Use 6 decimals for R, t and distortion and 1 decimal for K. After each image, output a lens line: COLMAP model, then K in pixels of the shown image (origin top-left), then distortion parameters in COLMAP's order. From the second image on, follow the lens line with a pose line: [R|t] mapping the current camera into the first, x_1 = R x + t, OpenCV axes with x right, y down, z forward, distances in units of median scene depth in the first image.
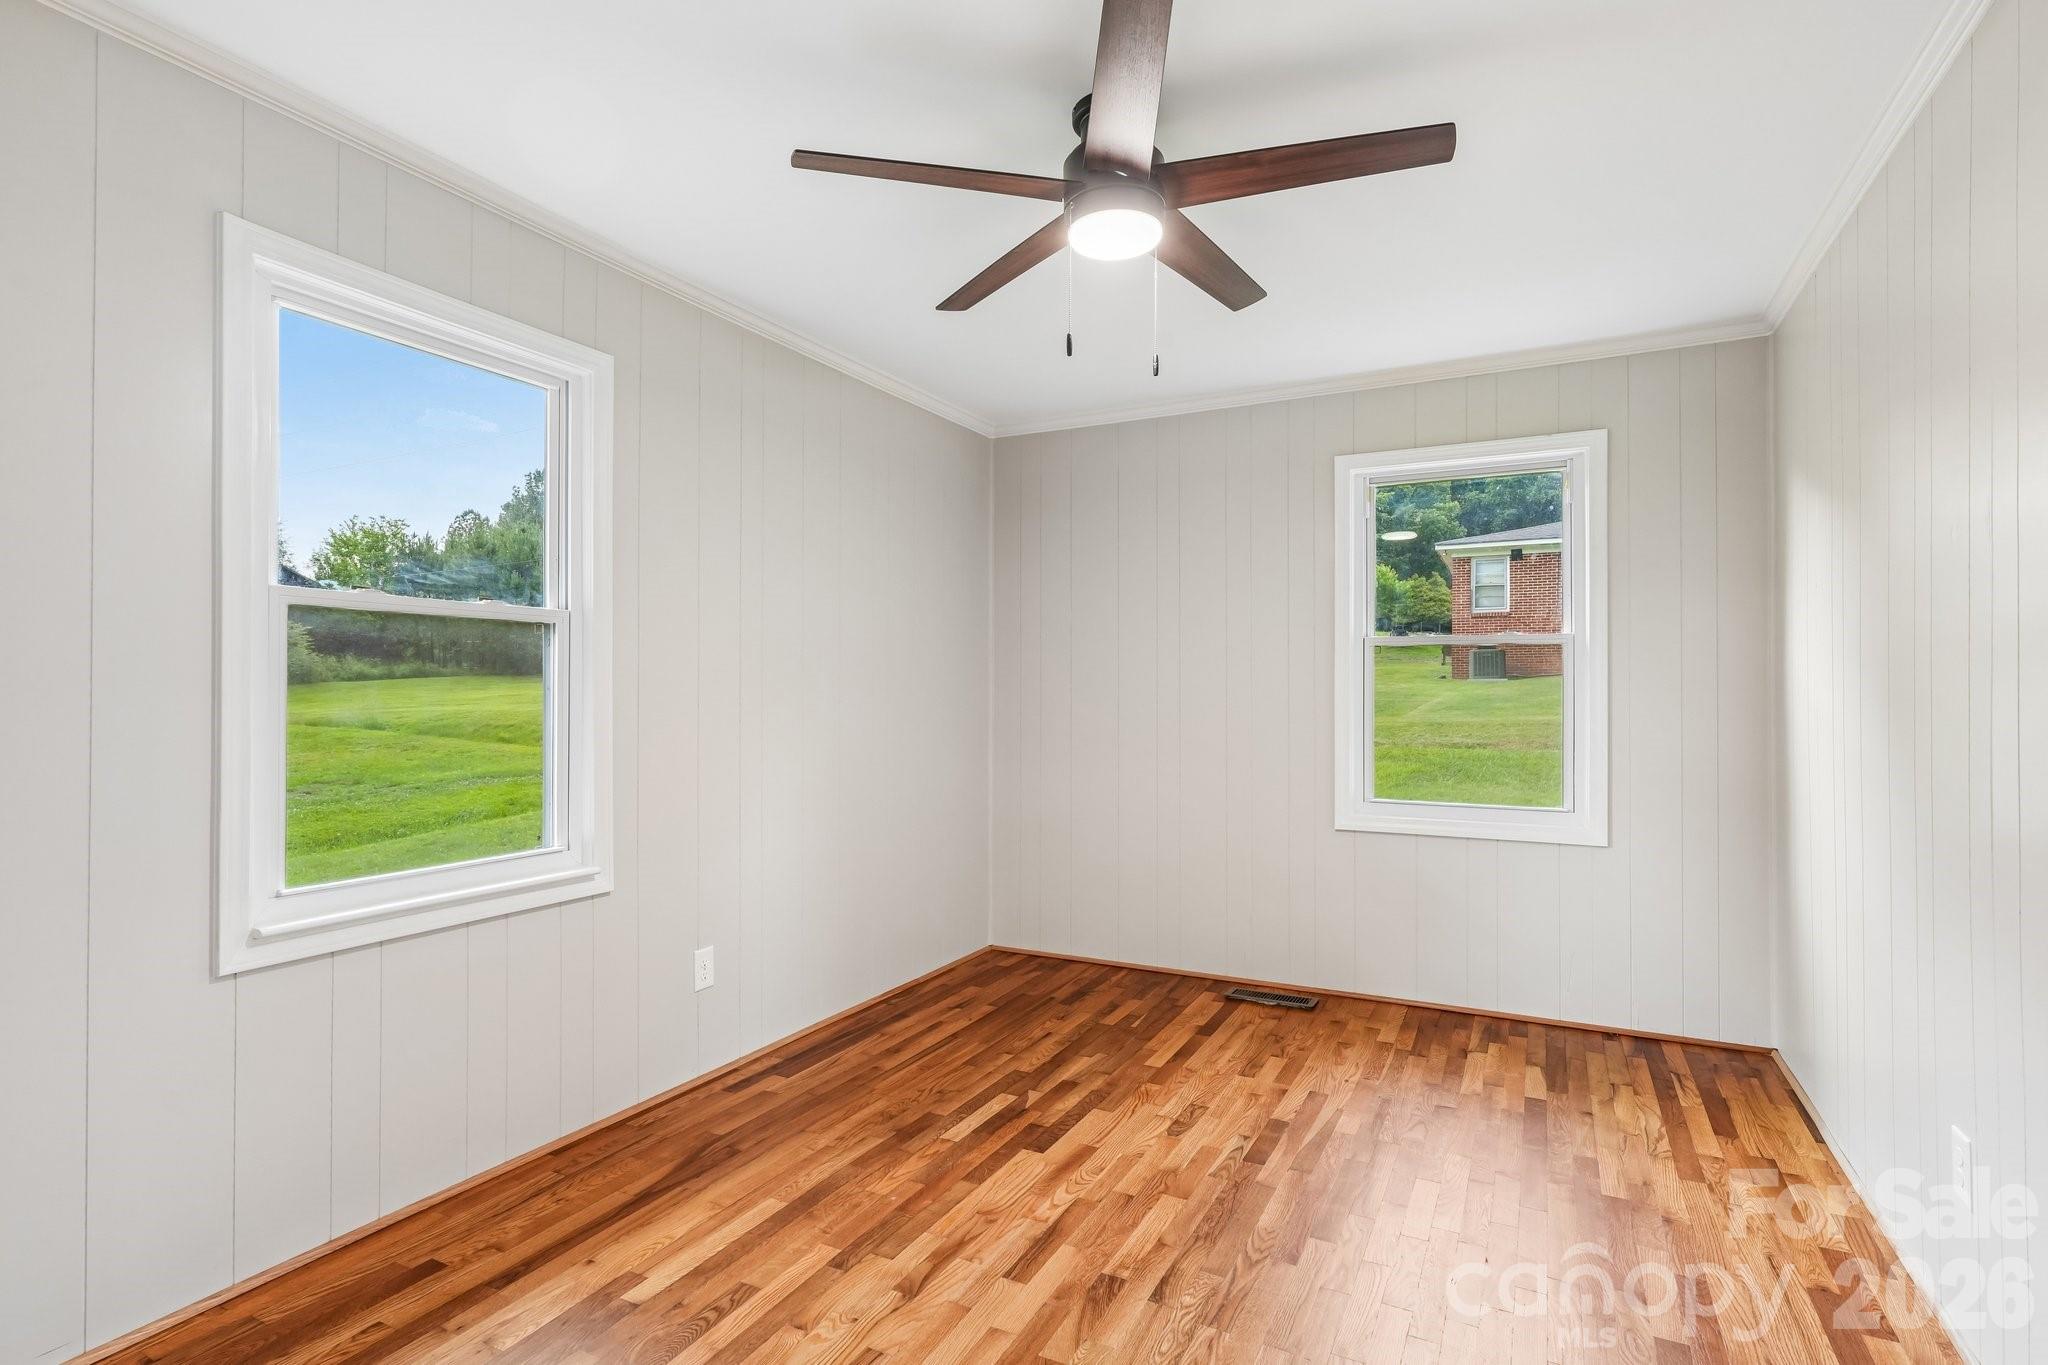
lens RADIAL K [[1029.5, 0, 1024.0], [0, 1029.5, 682.5], [0, 0, 1]] dist [0.001318, 0.000573]
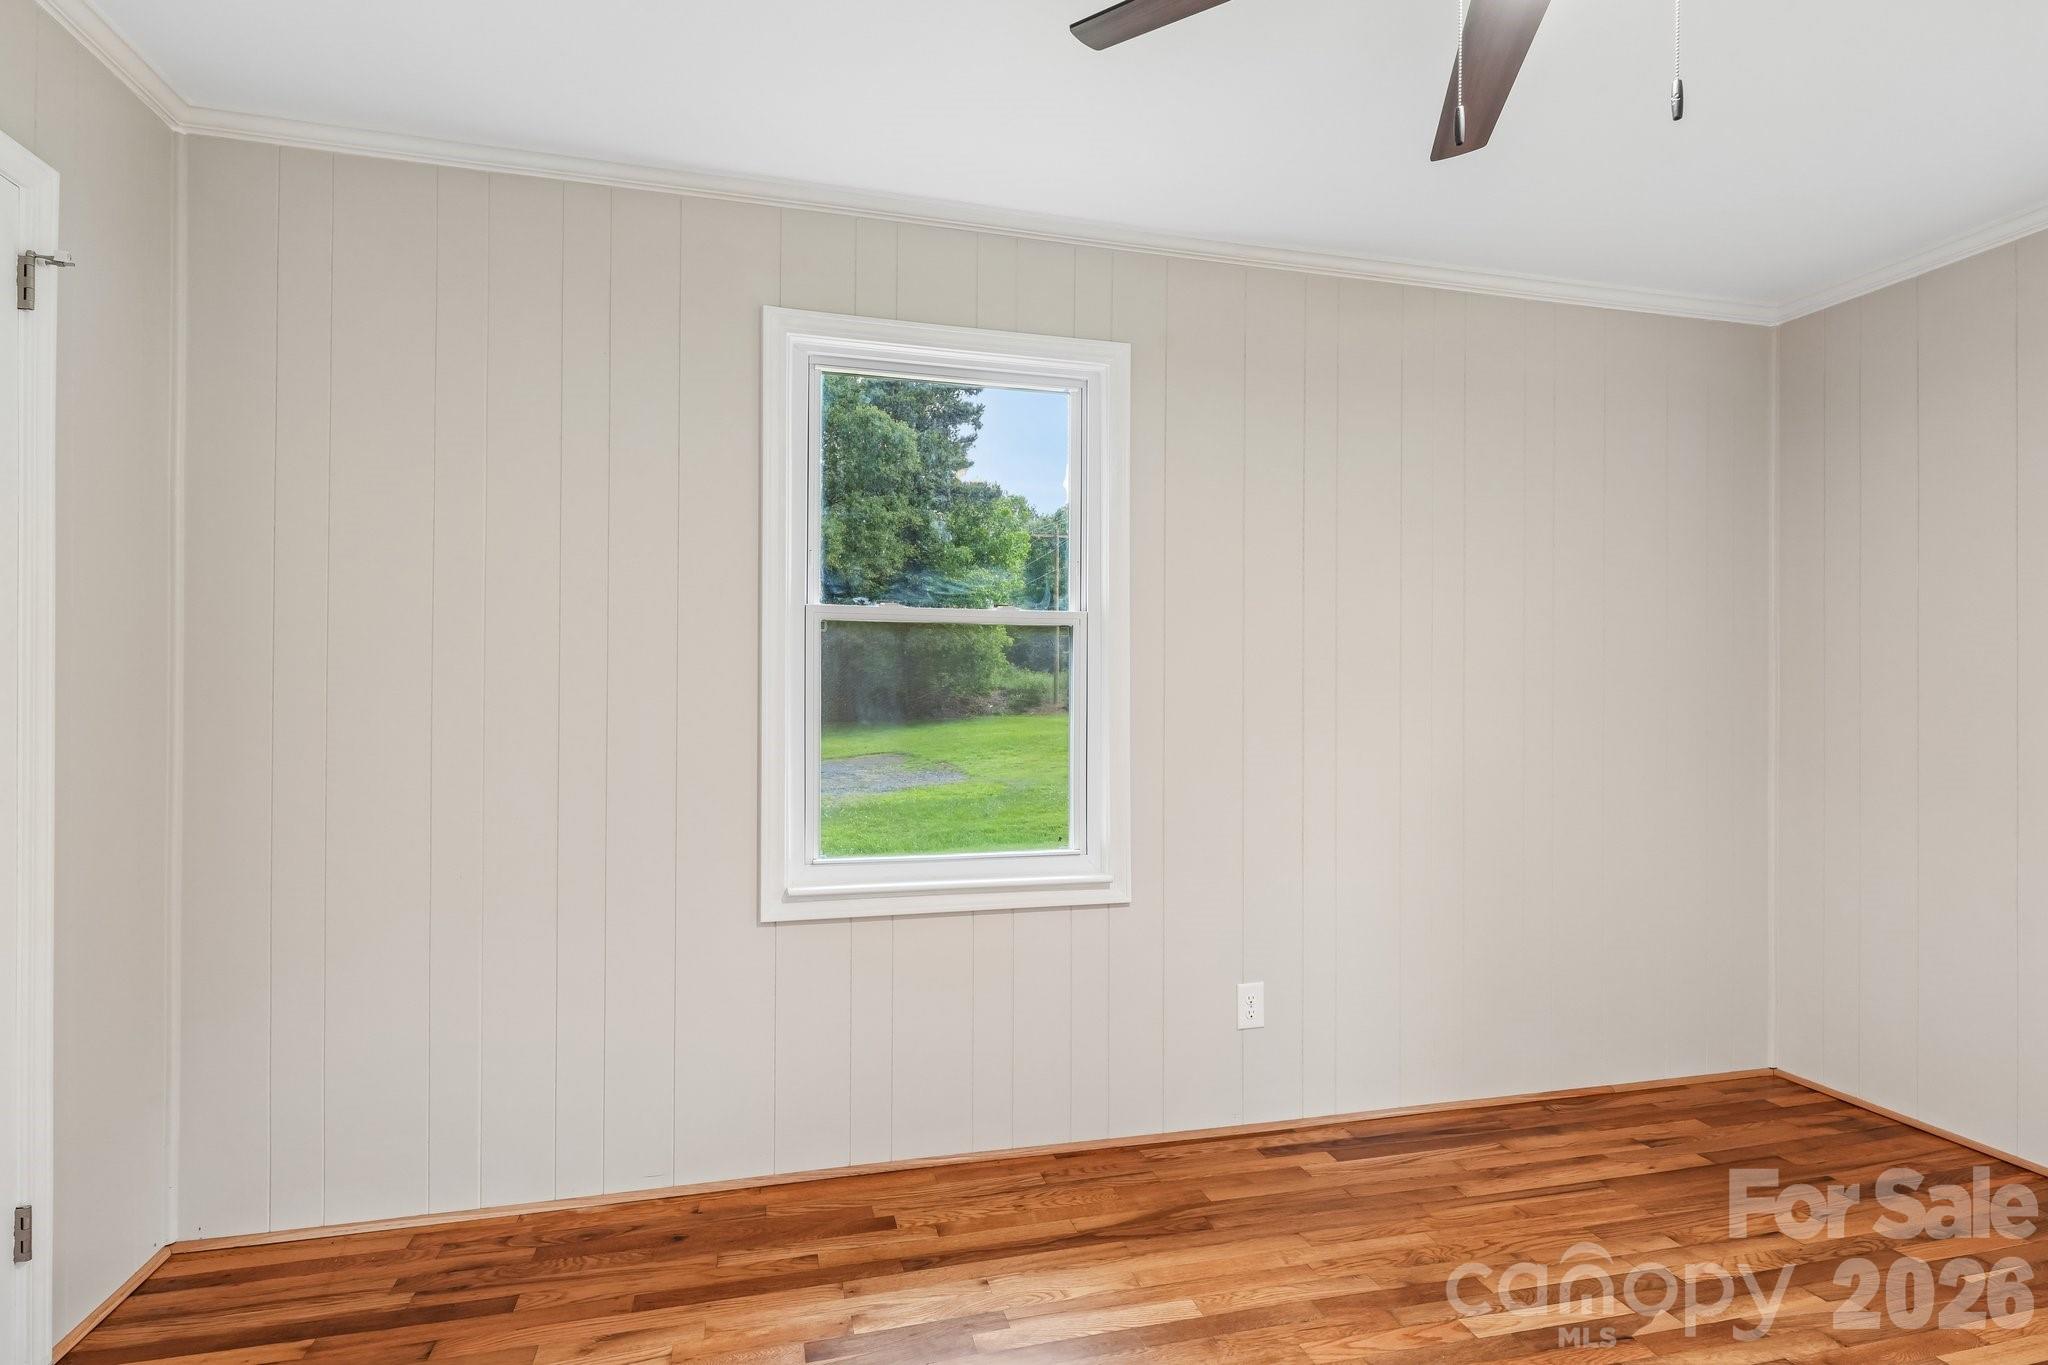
lens RADIAL K [[1010.5, 0, 1024.5], [0, 1010.5, 689.9], [0, 0, 1]] dist [0.001601, -0.000139]
pose [[0.659758, -0.001955, -0.751475, 0.246653], [0.003069, 0.999995, 0.000093, 0.004486], [0.751472, -0.002367, 0.659761, 0.312866]]
